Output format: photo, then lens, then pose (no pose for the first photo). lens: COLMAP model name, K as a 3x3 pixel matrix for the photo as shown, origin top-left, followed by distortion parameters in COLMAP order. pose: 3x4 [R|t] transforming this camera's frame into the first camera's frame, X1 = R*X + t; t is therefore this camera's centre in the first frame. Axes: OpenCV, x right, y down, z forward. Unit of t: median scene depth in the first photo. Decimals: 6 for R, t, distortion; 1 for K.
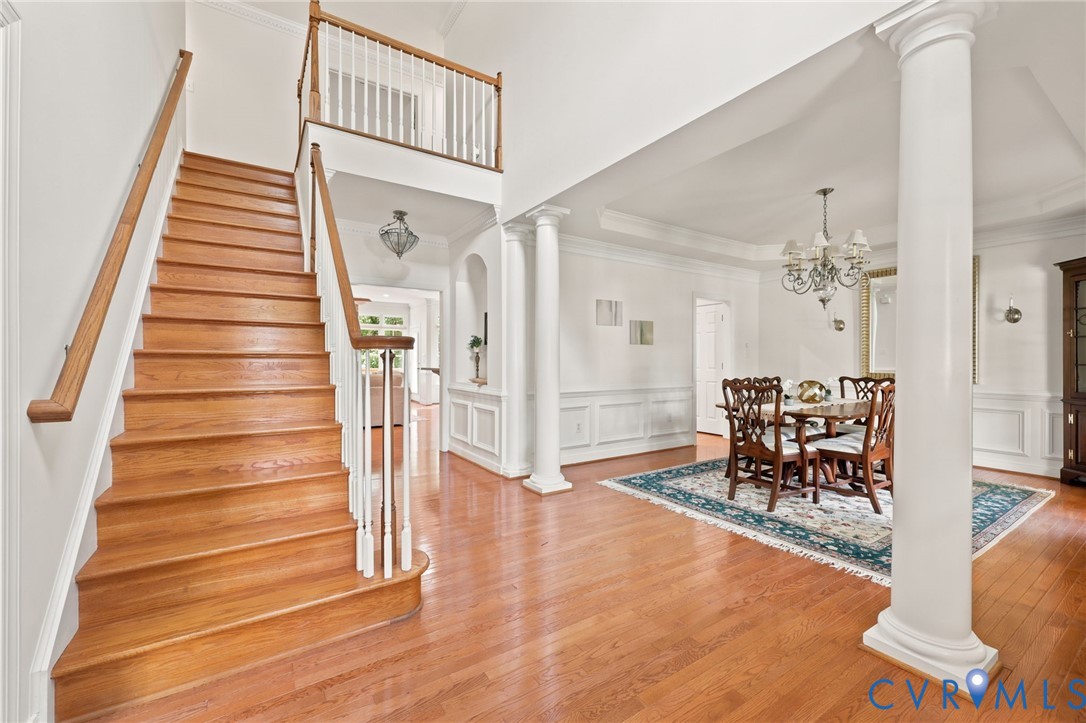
lens RADIAL K [[441.5, 0, 542.3], [0, 441.5, 361.4], [0, 0, 1]] dist [0.002086, -0.000036]
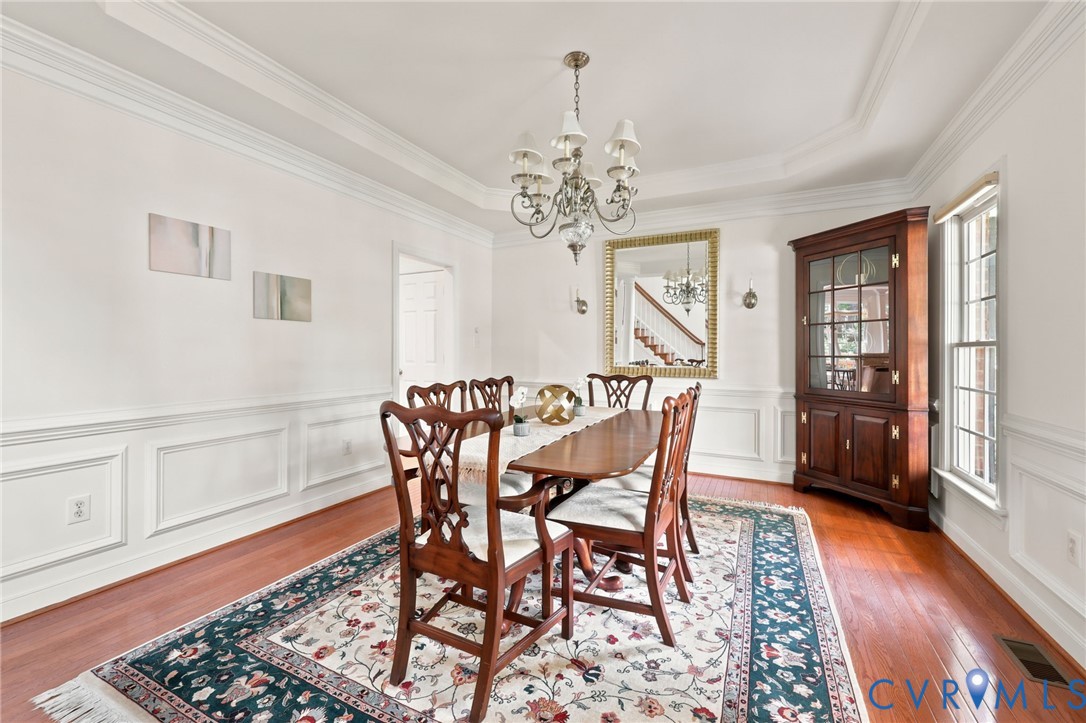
lens RADIAL K [[441.5, 0, 542.9], [0, 441.5, 355.0], [0, 0, 1]] dist [0.002086, -0.000036]
pose [[0.858618, -0.001174, 0.512614, 0.273155], [-0.001297, 0.999989, 0.004462, 0.001321], [-0.512614, -0.004496, 0.858608, 0.471010]]
